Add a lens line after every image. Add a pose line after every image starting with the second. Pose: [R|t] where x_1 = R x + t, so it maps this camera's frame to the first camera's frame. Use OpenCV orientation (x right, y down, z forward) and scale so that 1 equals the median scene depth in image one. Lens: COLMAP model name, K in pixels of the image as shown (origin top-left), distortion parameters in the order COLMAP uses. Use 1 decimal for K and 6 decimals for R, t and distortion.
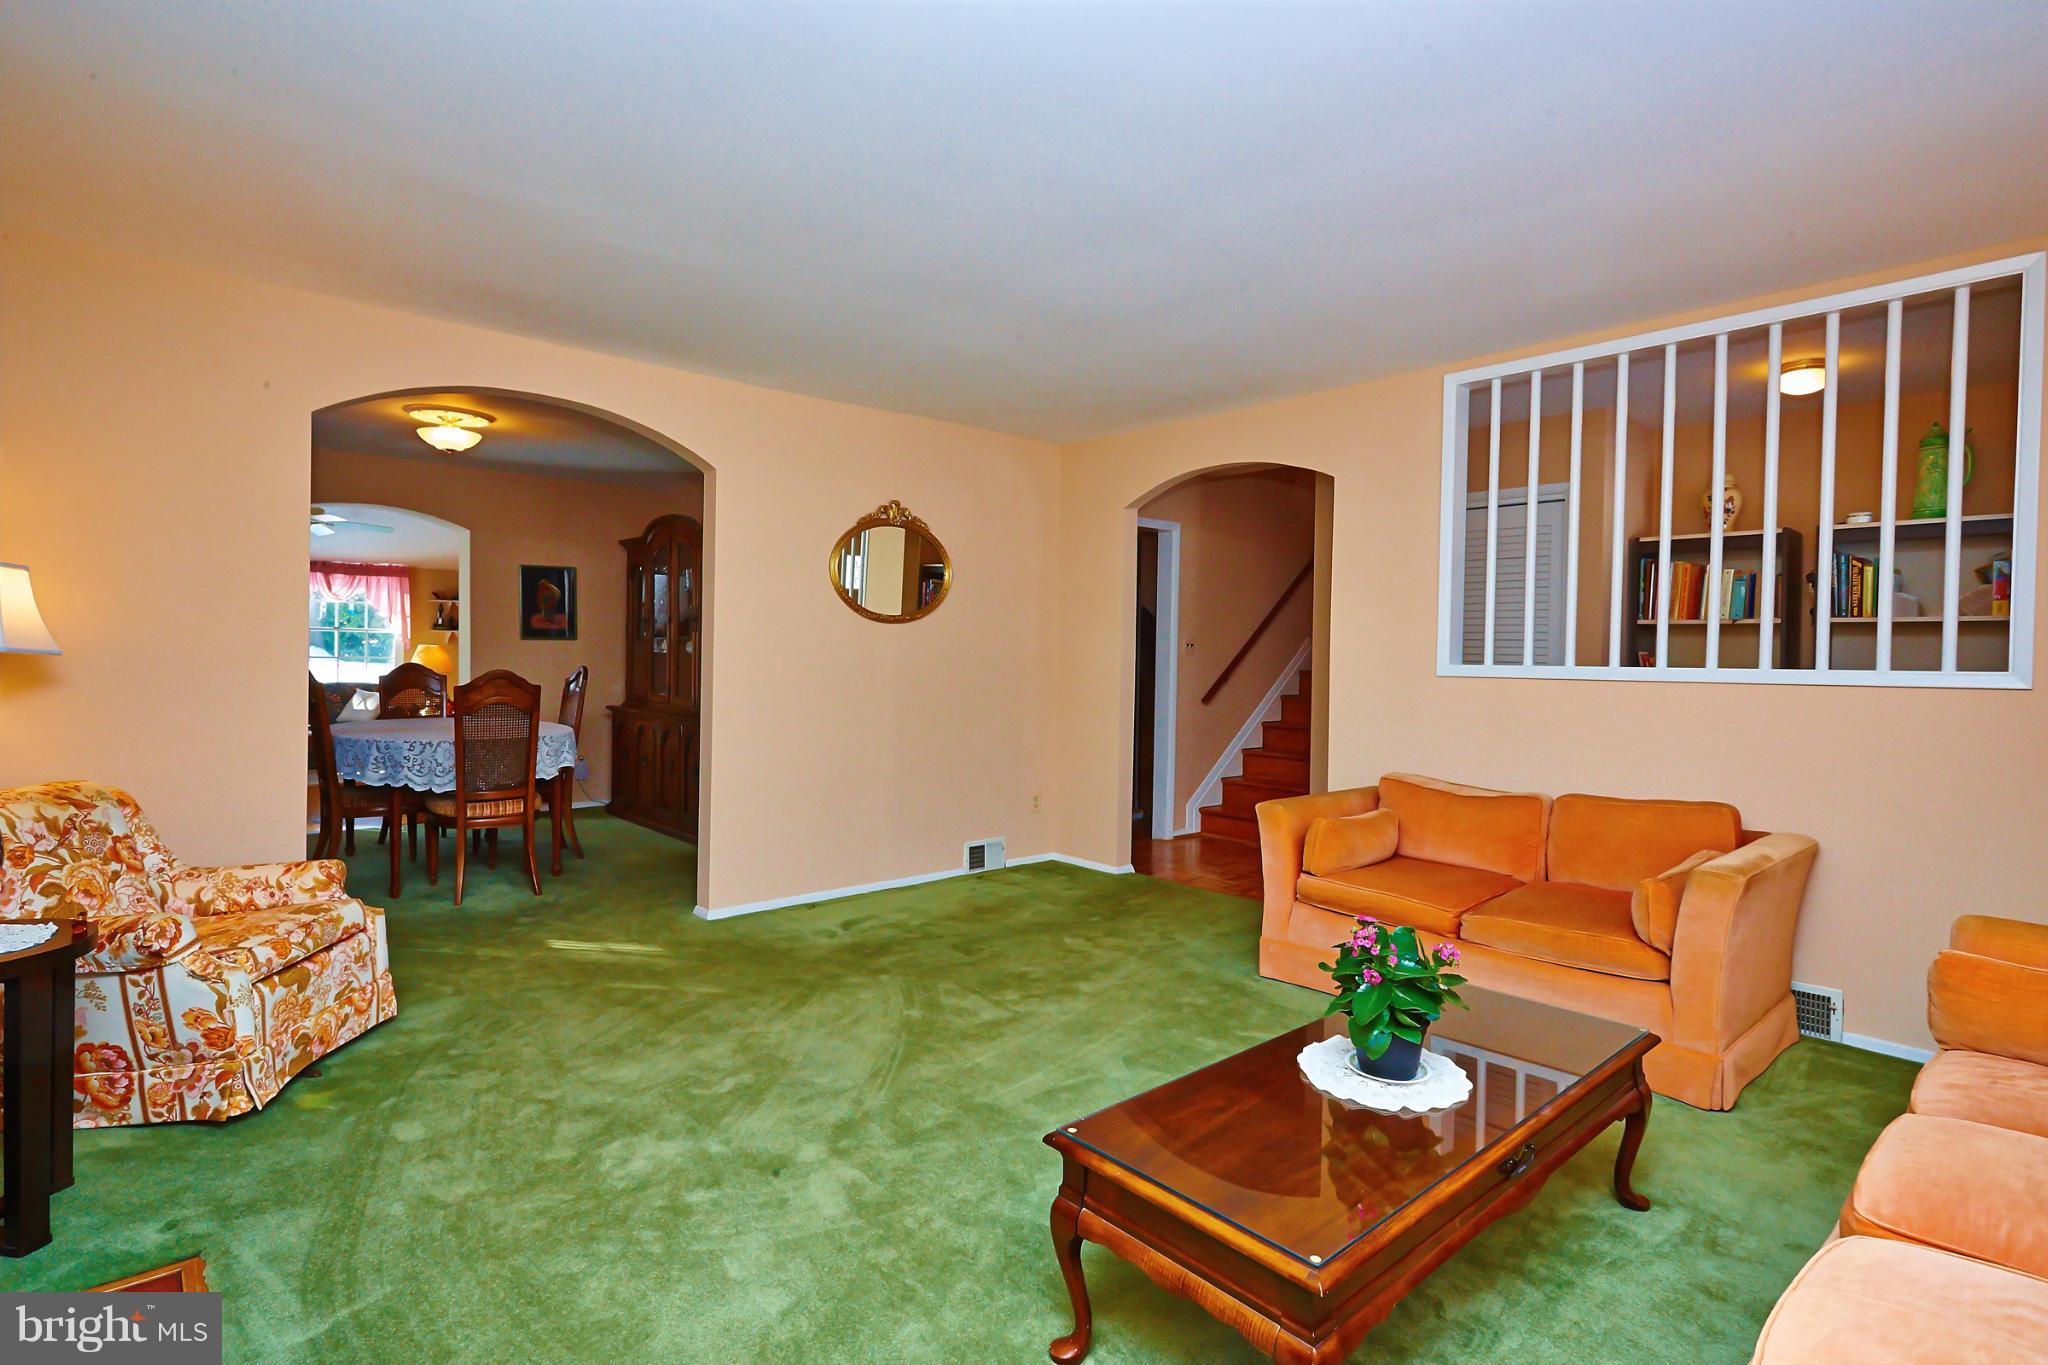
lens RADIAL K [[992.9, 0, 1024.6], [0, 992.9, 679.3], [0, 0, 1]] dist [0.000577, -0.001787]
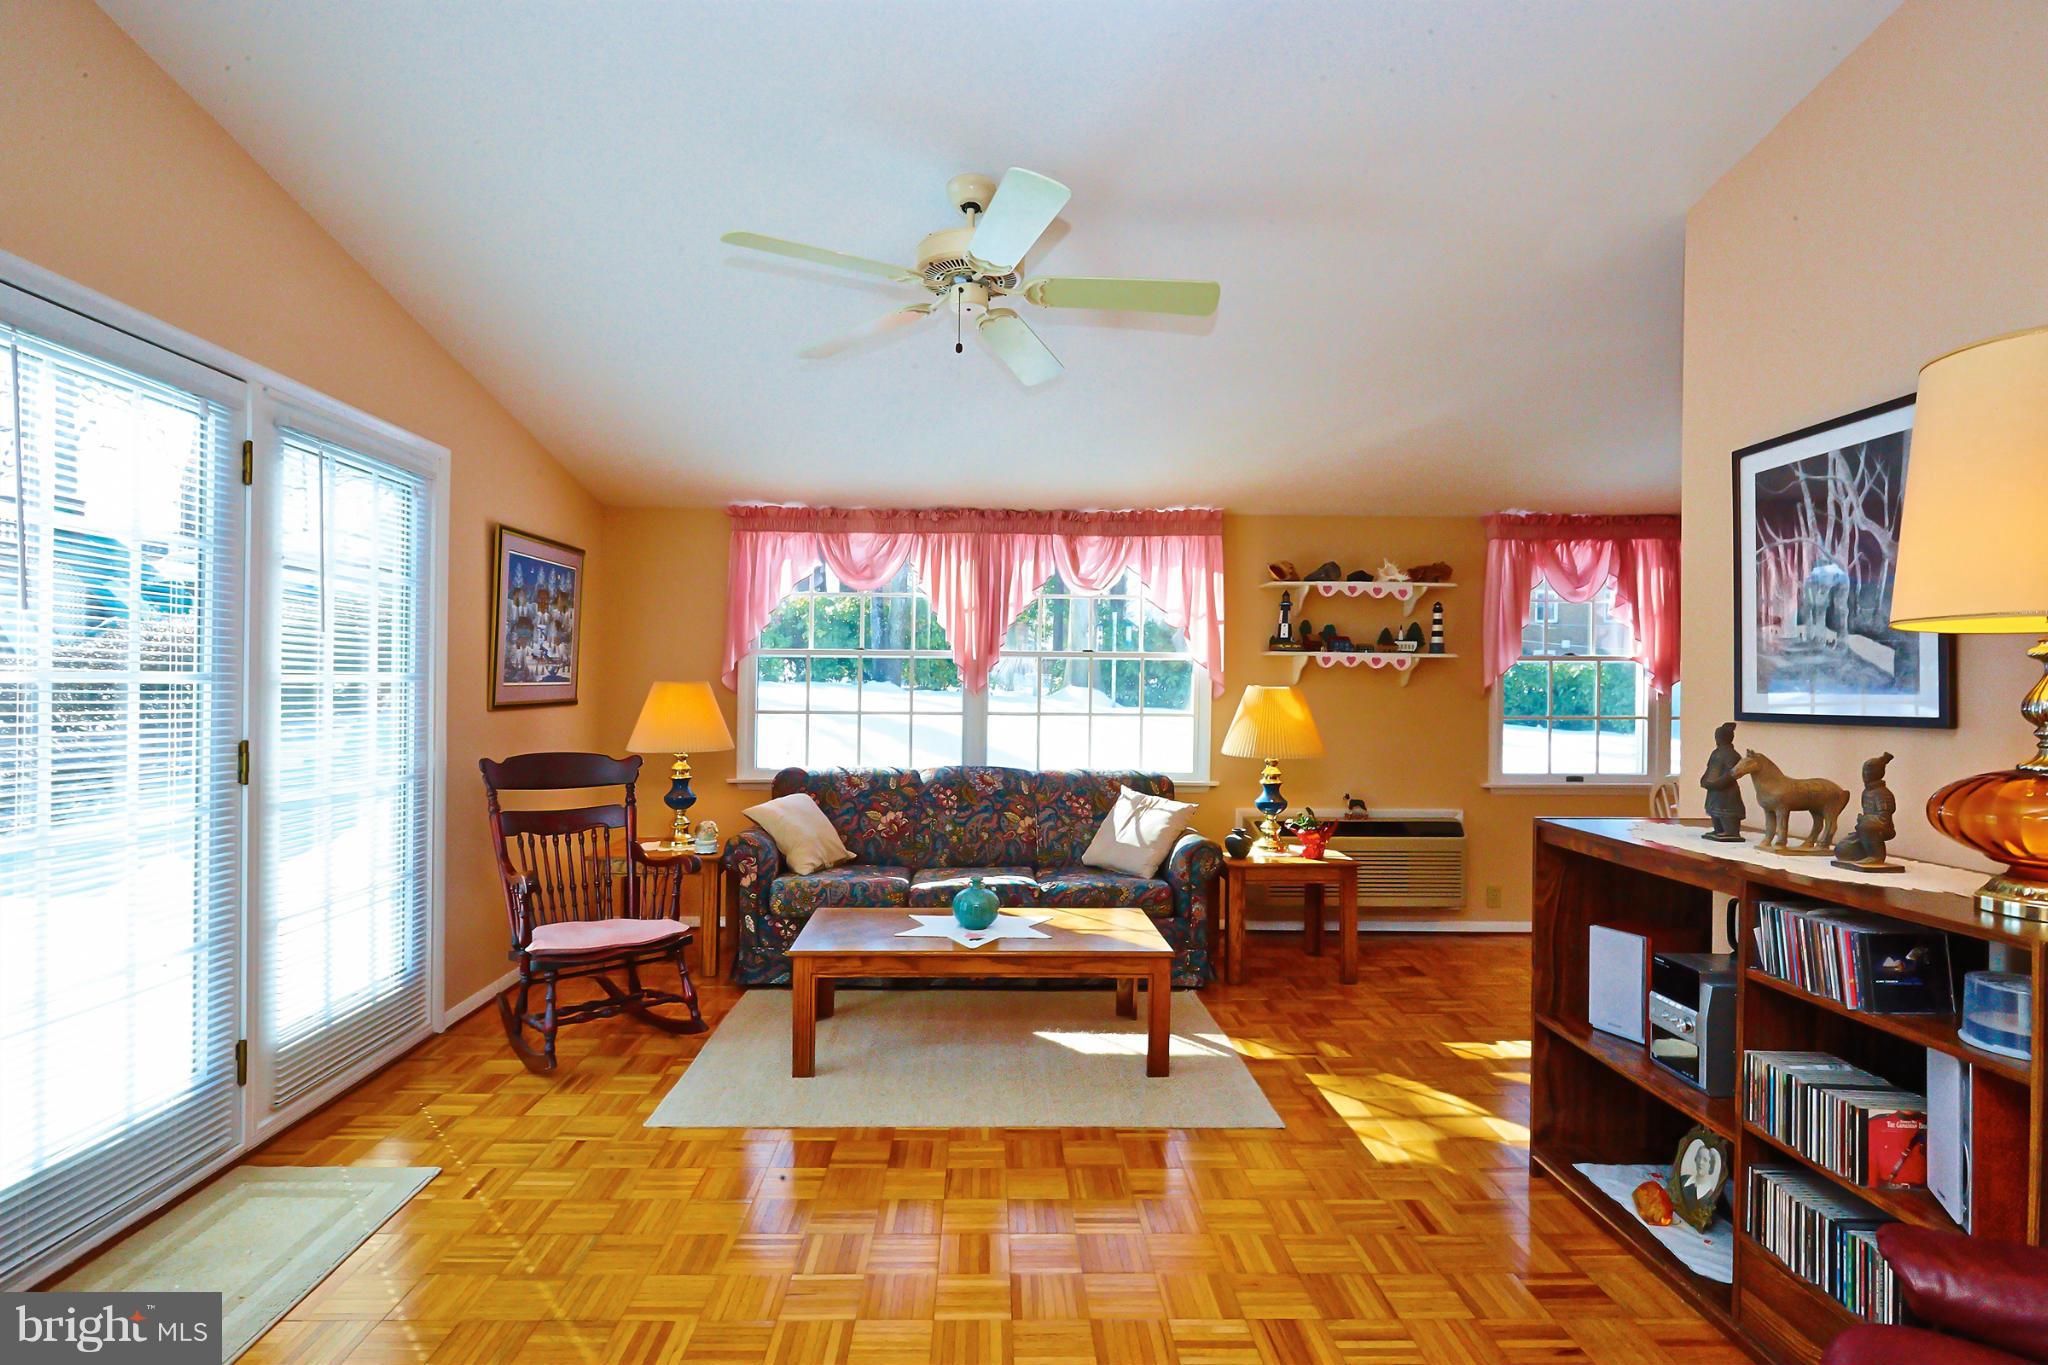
lens RADIAL K [[992.9, 0, 1013.2], [0, 992.9, 684.5], [0, 0, 1]] dist [0.000577, -0.001787]
pose [[0.752543, -0.010740, -0.658456, -0.402442], [-0.007964, 0.999645, -0.025407, -0.023817], [0.658496, 0.024364, 0.752190, 0.611108]]
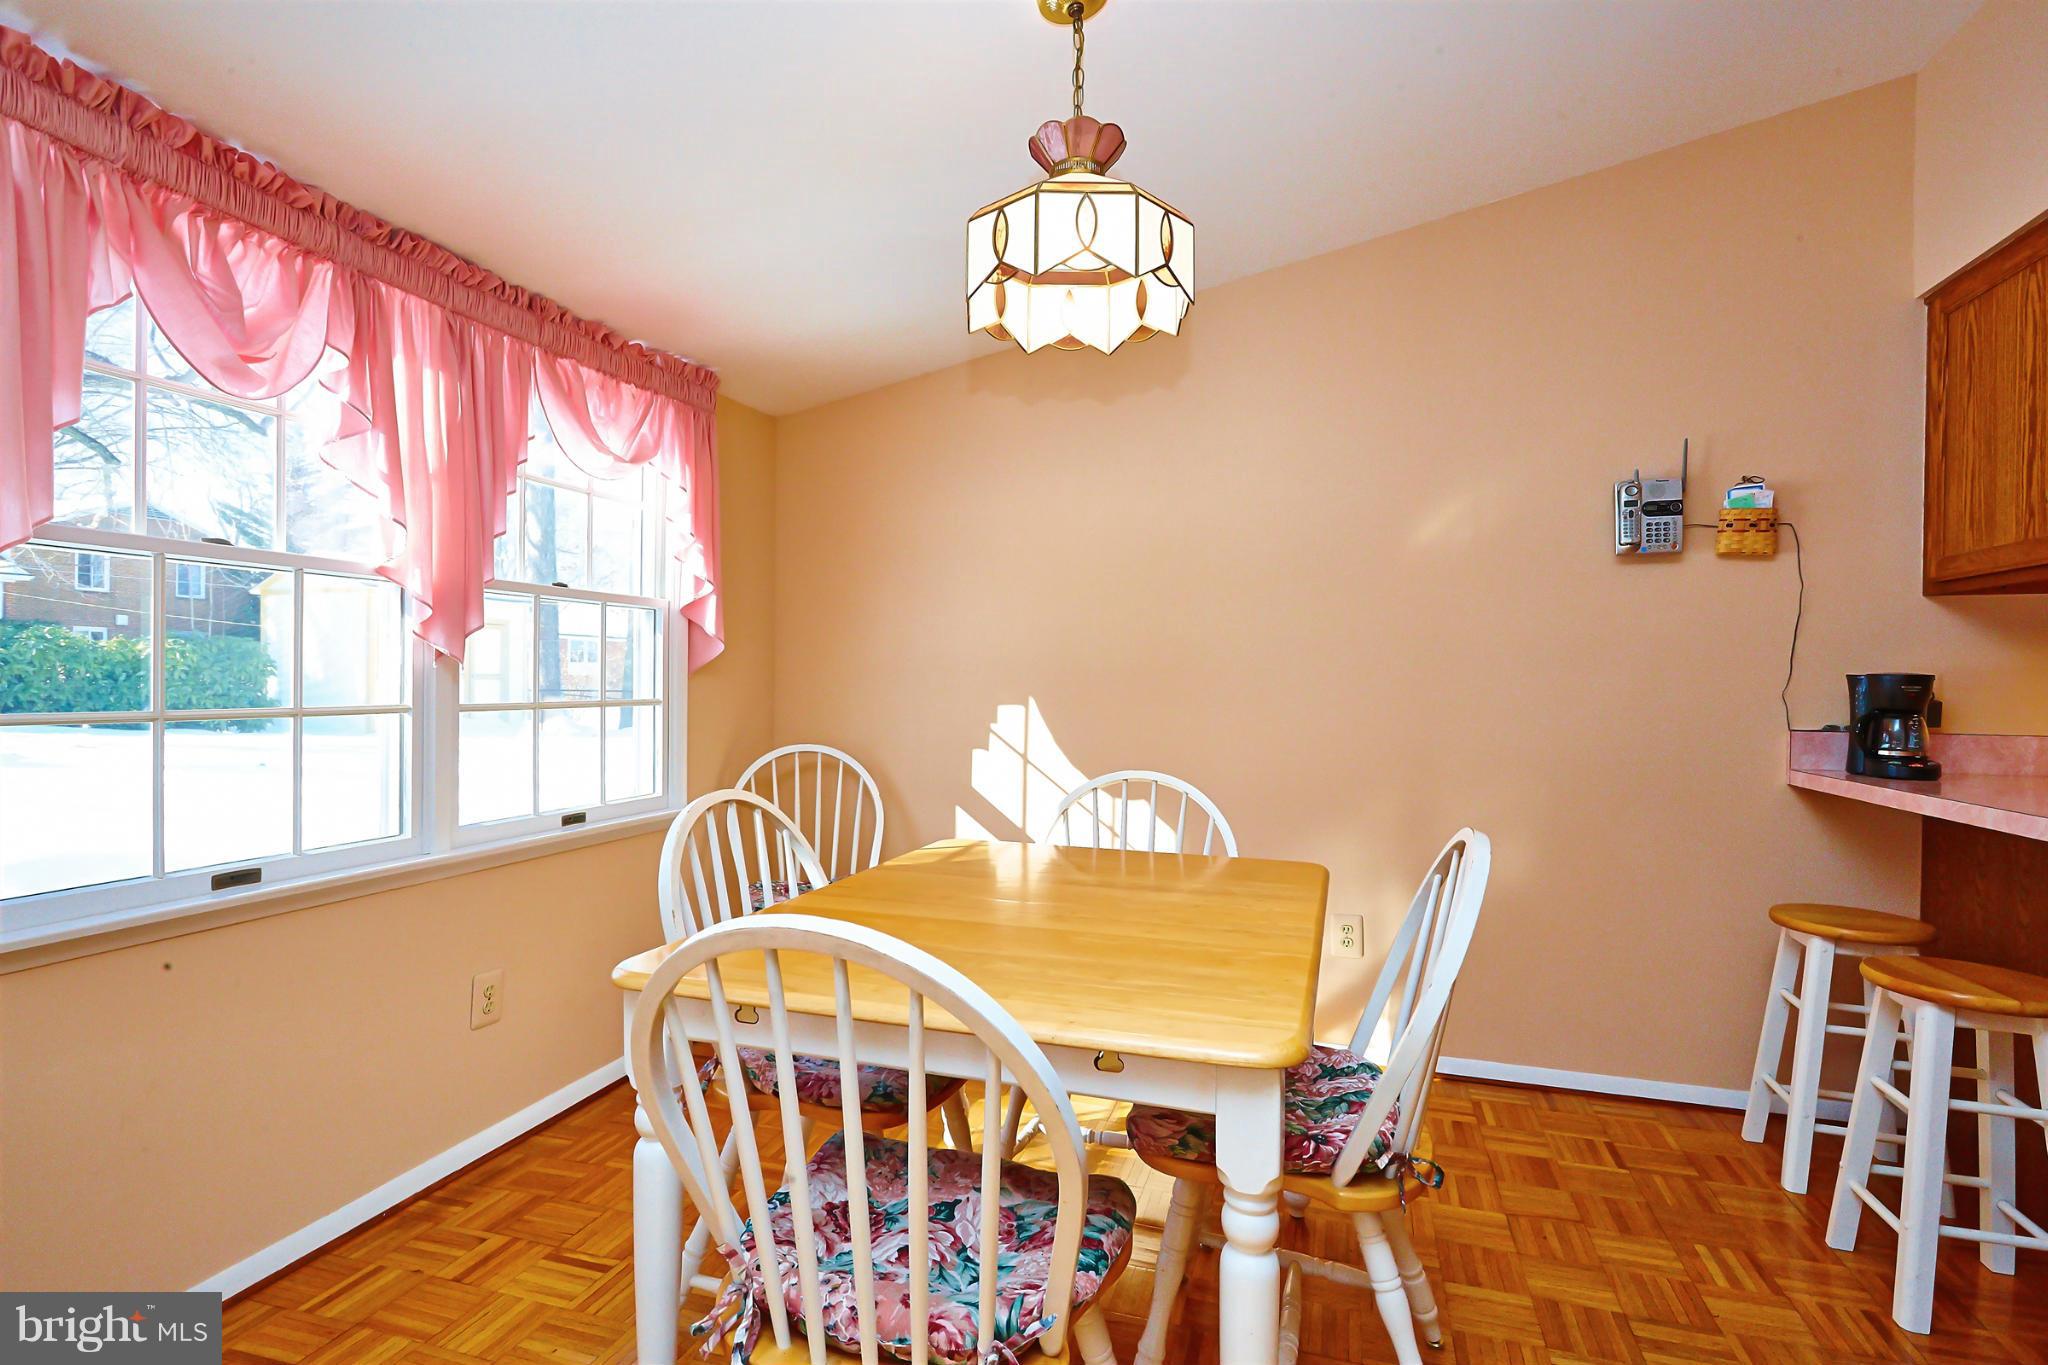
lens RADIAL K [[992.9, 0, 1027.0], [0, 992.9, 694.8], [0, 0, 1]] dist [0.000577, -0.001787]
pose [[0.862963, -0.015883, 0.505018, -0.475272], [0.016581, 0.999858, 0.003113, -0.023465], [-0.504996, 0.005687, 0.863103, 0.900592]]
